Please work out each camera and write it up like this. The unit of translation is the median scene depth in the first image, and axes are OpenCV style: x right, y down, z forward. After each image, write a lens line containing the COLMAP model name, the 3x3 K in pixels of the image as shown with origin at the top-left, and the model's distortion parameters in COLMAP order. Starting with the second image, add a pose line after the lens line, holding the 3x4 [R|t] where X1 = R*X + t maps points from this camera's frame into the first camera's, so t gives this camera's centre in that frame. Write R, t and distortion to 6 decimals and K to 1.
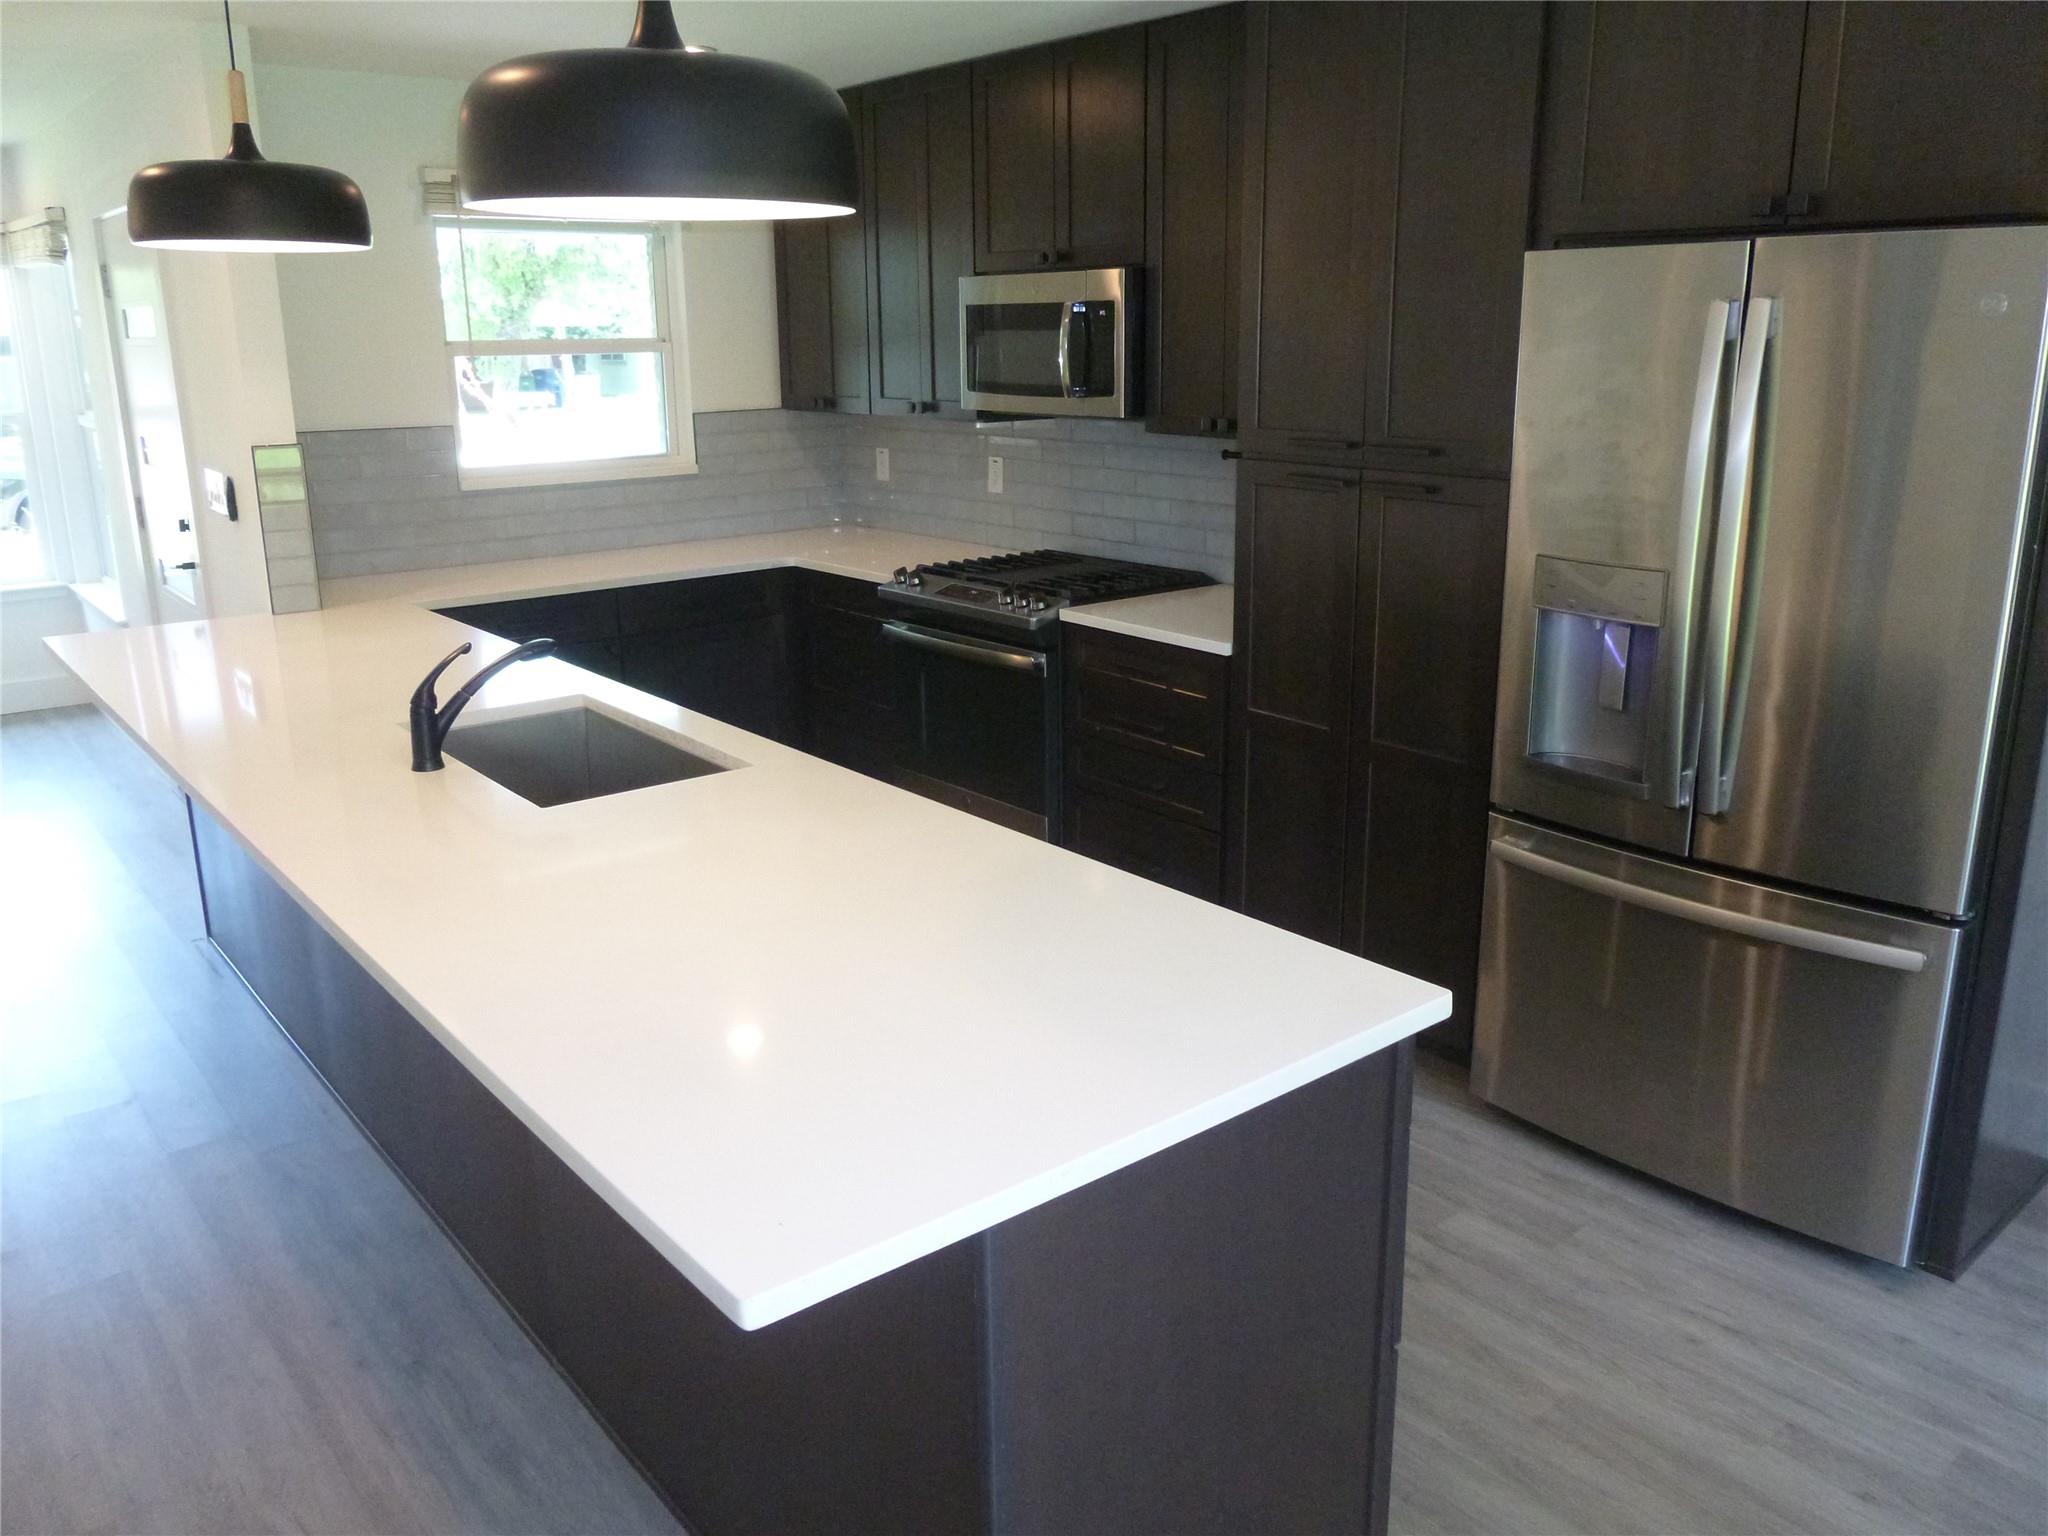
lens RADIAL K [[1554.2, 0, 1041.3], [0, 1554.2, 763.3], [0, 0, 1]] dist [-0.033987, 0.002558]
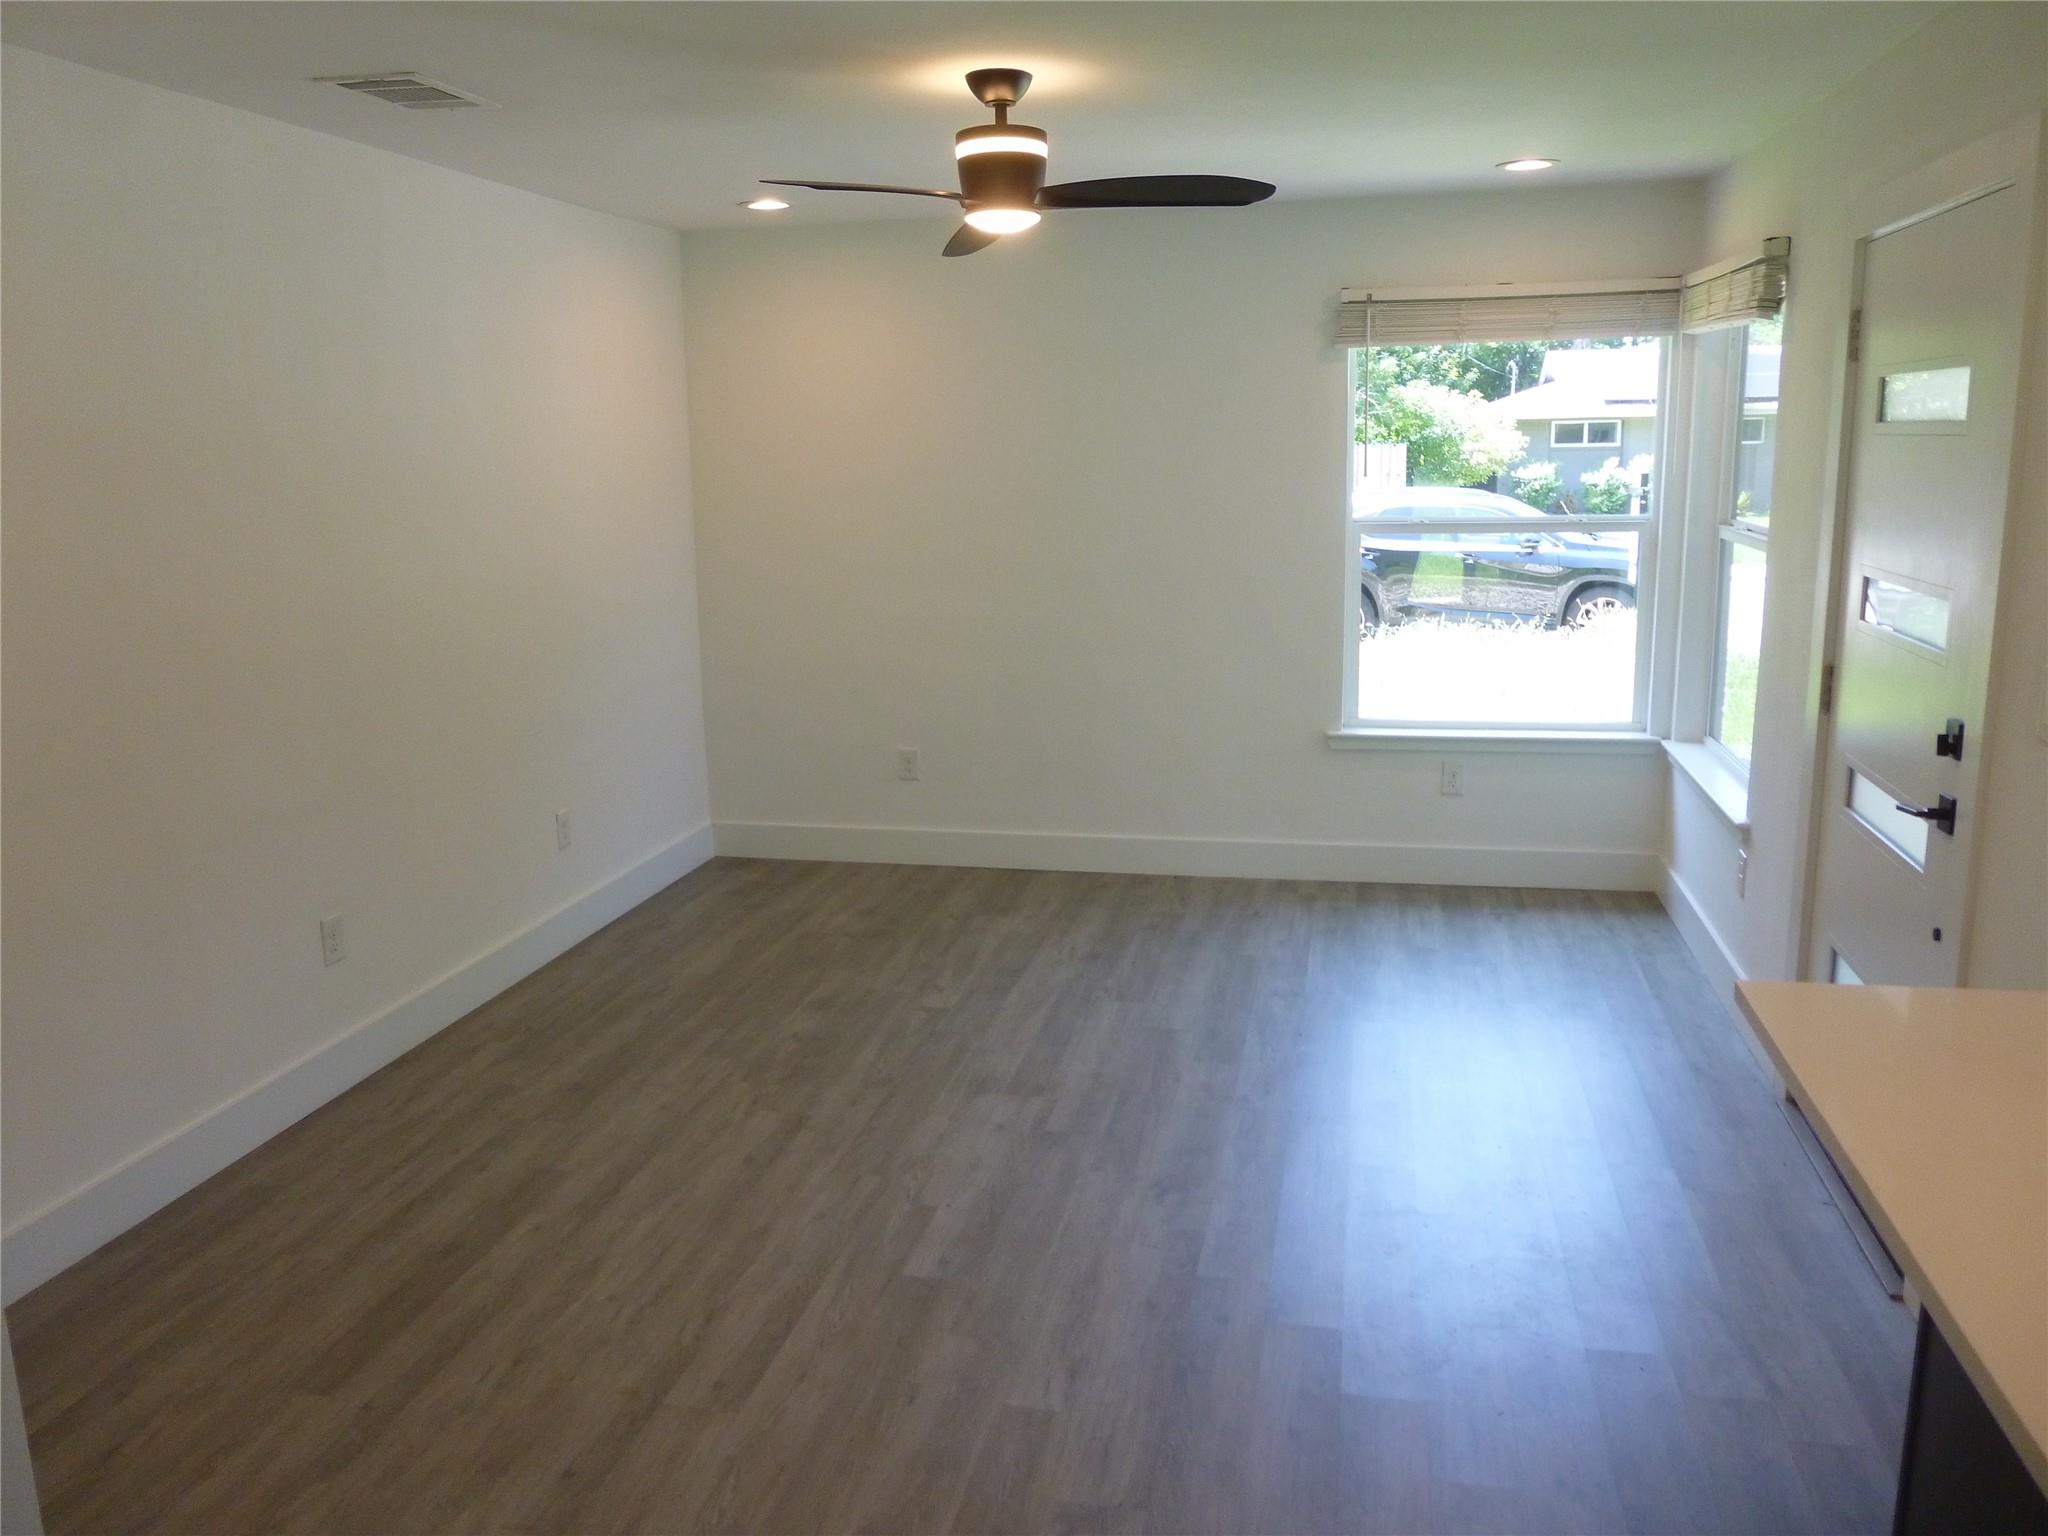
lens RADIAL K [[1554.2, 0, 1041.3], [0, 1554.2, 763.3], [0, 0, 1]] dist [-0.033987, 0.002558]
pose [[0.625485, 0.150674, -0.765550, -0.373516], [-0.194144, 0.980372, 0.034331, -0.115268], [0.755696, 0.127153, 0.642460, 0.428343]]
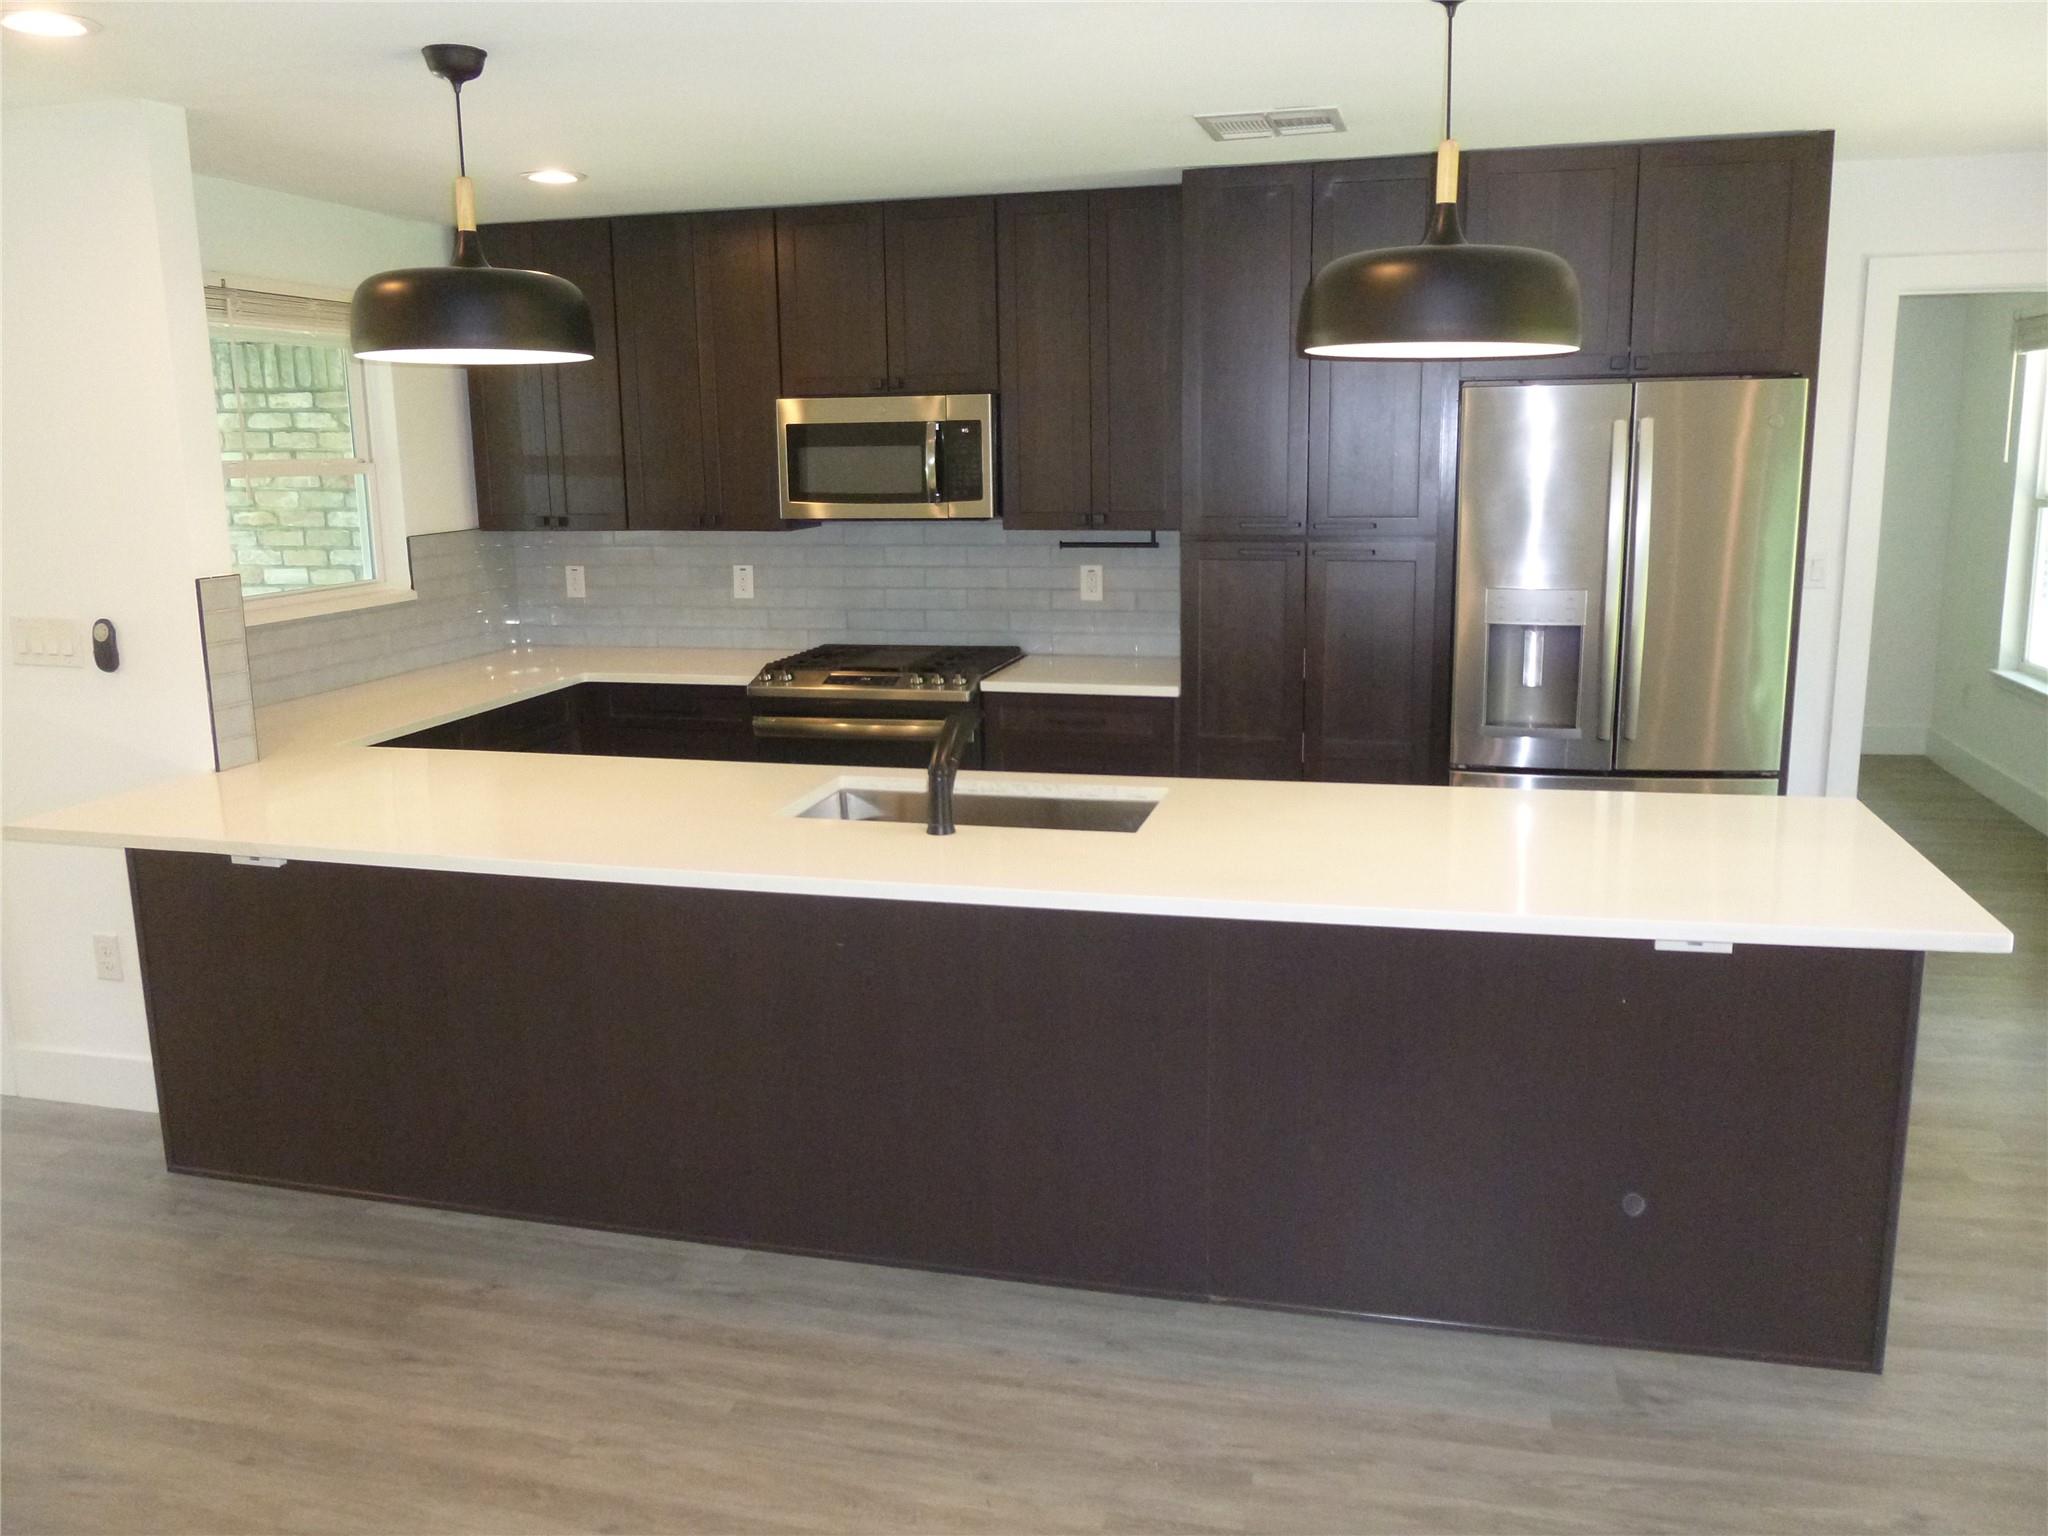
lens RADIAL K [[1583.5, 0, 1034.0], [0, 1583.5, 763.7], [0, 0, 1]] dist [-0.058678, 0.053522]
pose [[0.802123, -0.120801, 0.584813, -0.635941], [0.167026, 0.985623, -0.025498, -0.002444], [-0.573325, 0.118132, 0.810767, 0.030186]]
